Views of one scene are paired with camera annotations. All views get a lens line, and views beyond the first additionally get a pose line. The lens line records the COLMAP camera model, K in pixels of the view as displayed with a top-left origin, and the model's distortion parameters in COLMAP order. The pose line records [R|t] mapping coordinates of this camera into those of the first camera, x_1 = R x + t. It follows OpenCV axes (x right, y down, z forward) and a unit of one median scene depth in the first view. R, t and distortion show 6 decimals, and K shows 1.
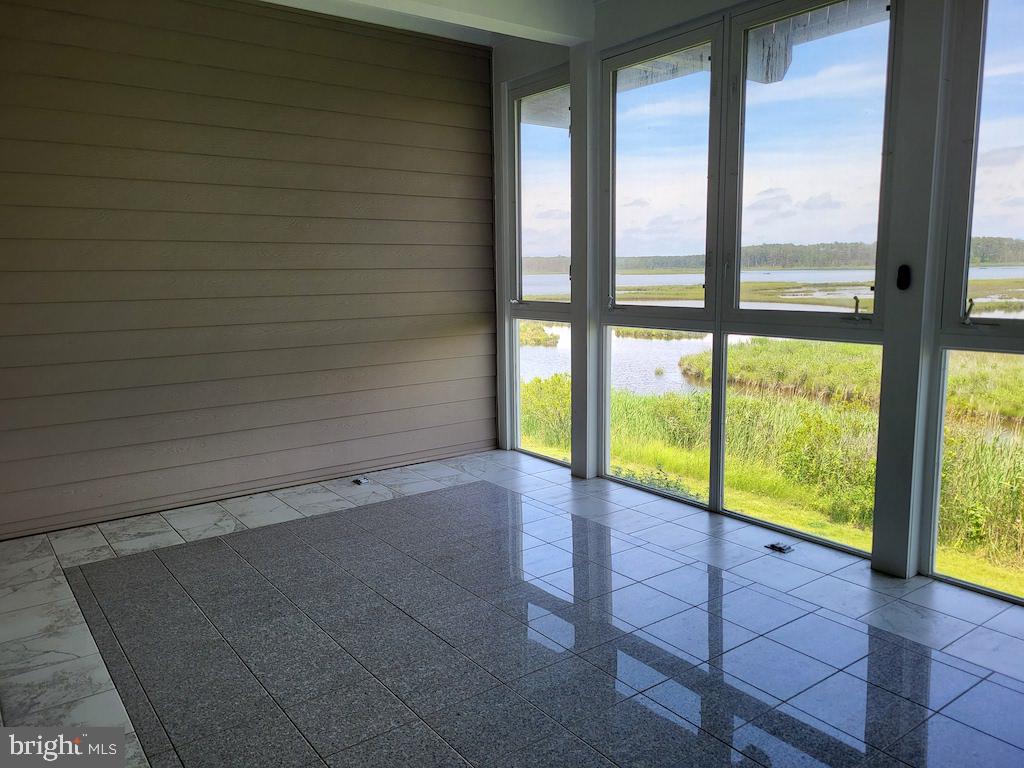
lens RADIAL K [[779.0, 0, 515.0], [0, 779.0, 386.4], [0, 0, 1]] dist [0.049246, -0.012304]
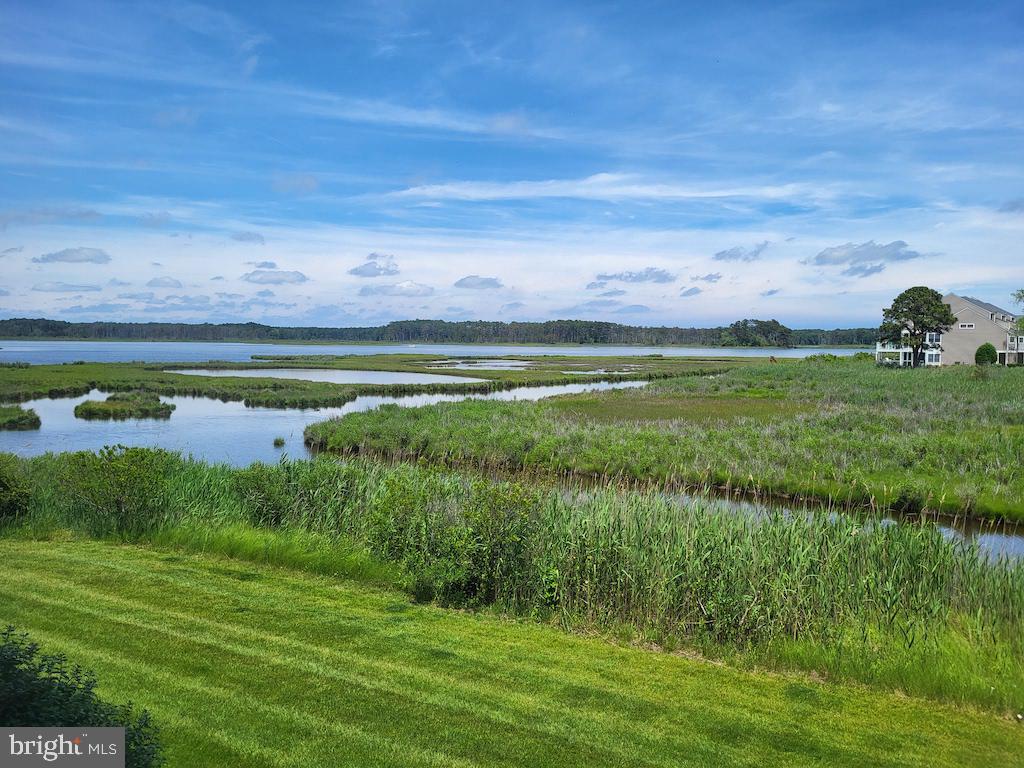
lens RADIAL K [[779.0, 0, 516.6], [0, 779.0, 383.0], [0, 0, 1]] dist [0.049246, -0.012304]
pose [[0.912283, 0.003351, 0.409547, 0.068860], [0.036790, 0.995253, -0.090094, 0.005139], [-0.407905, 0.097259, 0.907829, 0.062392]]
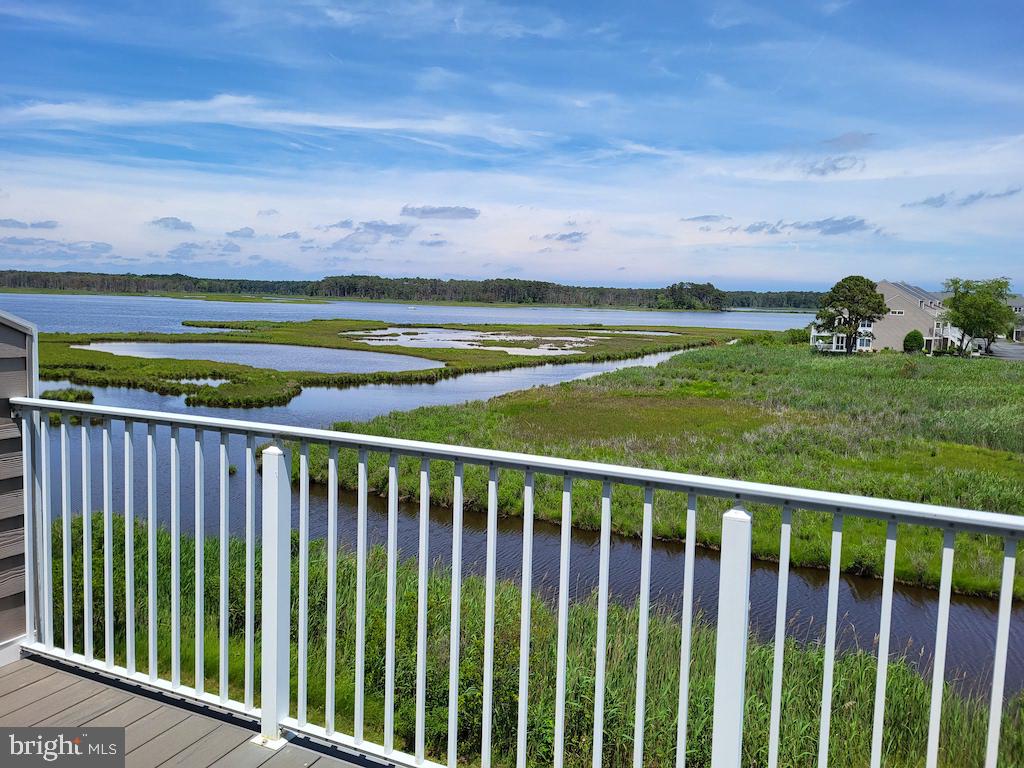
lens RADIAL K [[779.0, 0, 506.0], [0, 779.0, 378.8], [0, 0, 1]] dist [0.049246, -0.012304]
pose [[0.880038, -0.015650, 0.474645, 0.042994], [0.028432, 0.999400, -0.019764, -0.101568], [-0.474051, 0.030888, 0.879955, 0.077229]]
